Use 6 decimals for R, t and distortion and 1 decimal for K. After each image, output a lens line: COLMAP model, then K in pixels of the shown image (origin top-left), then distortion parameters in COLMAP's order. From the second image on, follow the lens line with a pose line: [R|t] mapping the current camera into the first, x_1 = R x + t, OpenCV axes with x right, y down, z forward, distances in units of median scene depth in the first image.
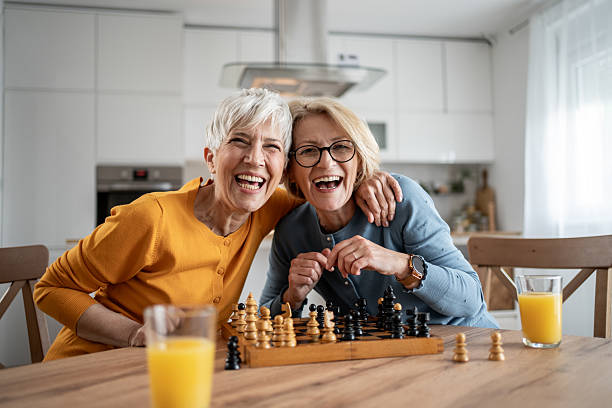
lens RADIAL K [[621.0, 0, 305.5], [0, 621.0, 205.2], [0, 0, 1]] dist [0.003330, 0.011973]
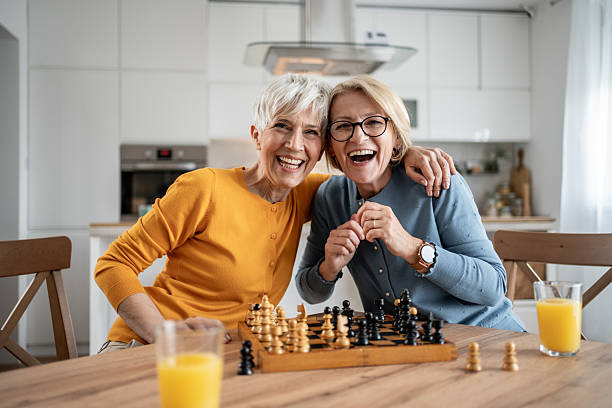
lens RADIAL K [[639.3, 0, 304.7], [0, 639.3, 204.9], [0, 0, 1]] dist [0.002234, 0.031140]
pose [[0.998802, 0.008298, -0.048232, 0.015472], [-0.006355, 0.999168, 0.040295, -0.030744], [0.048527, -0.039941, 0.998023, -0.014946]]
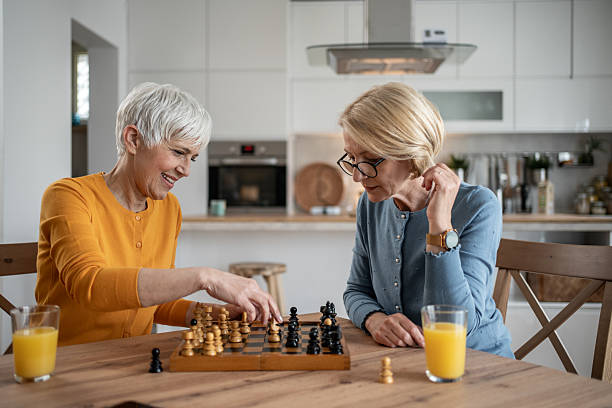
lens RADIAL K [[630.5, 0, 307.8], [0, 630.5, 203.1], [0, 0, 1]] dist [0.009647, 0.010739]
pose [[0.971100, 0.019180, -0.237902, 0.246139], [-0.004720, 0.998114, 0.061202, -0.070573], [0.238627, -0.058311, 0.969359, -0.034861]]
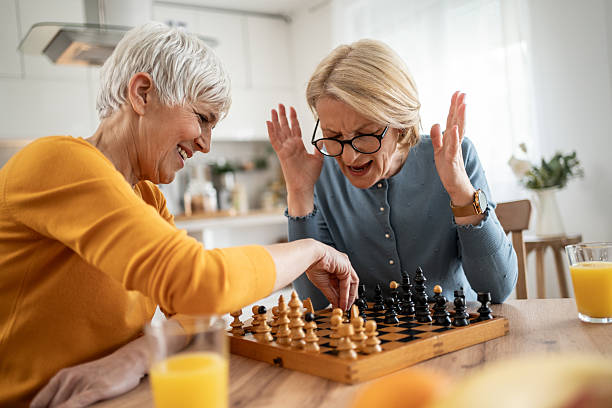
lens RADIAL K [[616.7, 0, 306.3], [0, 616.7, 202.5], [0, 0, 1]] dist [0.049054, -0.000281]
pose [[0.925370, -0.058293, 0.374556, -0.240412], [0.047234, 0.998136, 0.038647, -0.004674], [-0.376110, -0.018071, 0.926399, 0.158120]]
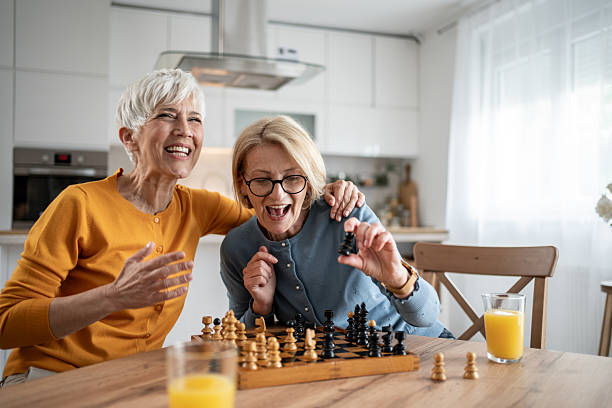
lens RADIAL K [[621.0, 0, 305.5], [0, 621.0, 205.2], [0, 0, 1]] dist [0.003330, 0.011973]
pose [[0.990215, 0.024896, 0.137314, -0.072258], [-0.028675, 0.999261, 0.025611, -0.037210], [-0.136575, -0.029298, 0.990196, -0.001892]]
